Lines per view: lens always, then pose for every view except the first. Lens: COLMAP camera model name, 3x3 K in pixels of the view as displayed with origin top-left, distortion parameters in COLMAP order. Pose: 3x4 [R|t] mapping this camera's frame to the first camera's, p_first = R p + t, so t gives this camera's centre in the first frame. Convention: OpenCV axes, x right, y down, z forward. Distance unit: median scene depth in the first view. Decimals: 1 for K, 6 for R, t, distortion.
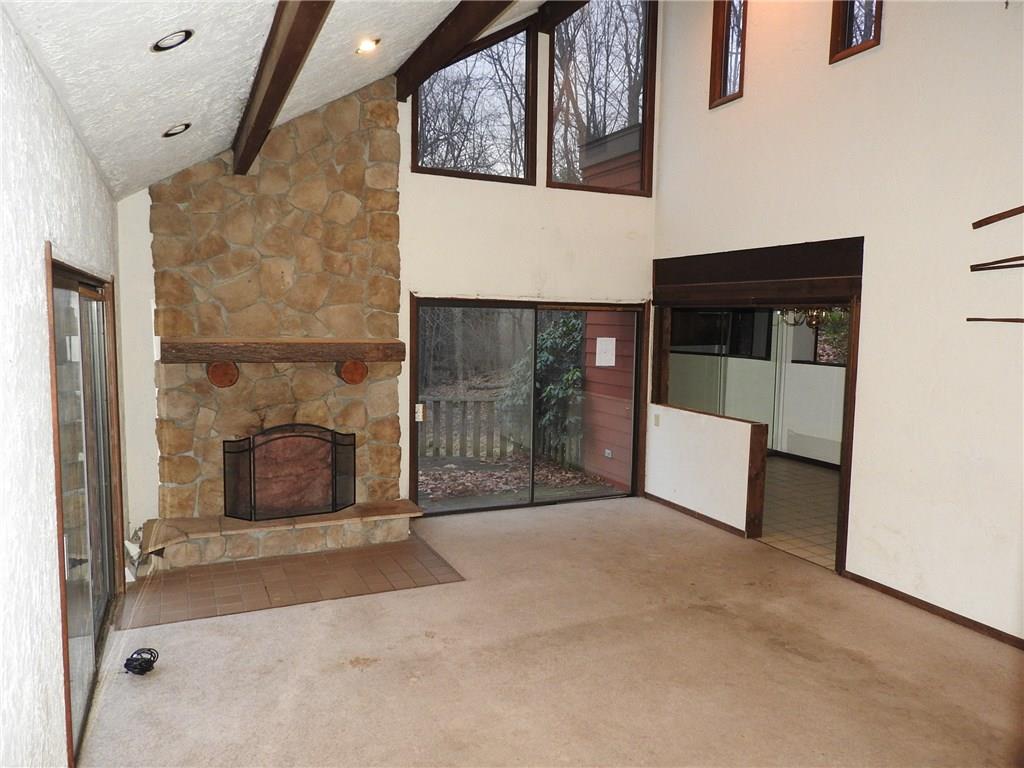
lens RADIAL K [[735.5, 0, 512.5], [0, 735.5, 385.4], [0, 0, 1]] dist [0.018687, -0.012657]
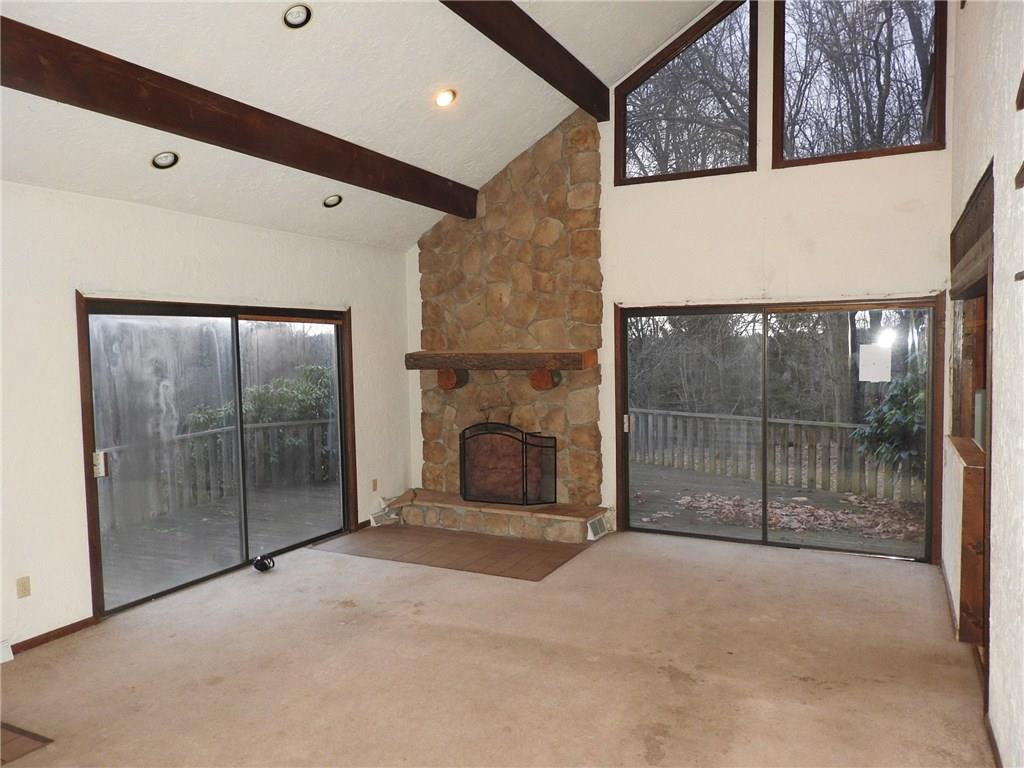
lens RADIAL K [[735.5, 0, 512.3], [0, 735.5, 384.7], [0, 0, 1]] dist [0.018687, -0.012657]
pose [[0.621278, 0.014751, -0.783451, 0.622721], [-0.049003, 0.998597, -0.020058, 0.013692], [0.782056, 0.050853, 0.621129, 0.289118]]
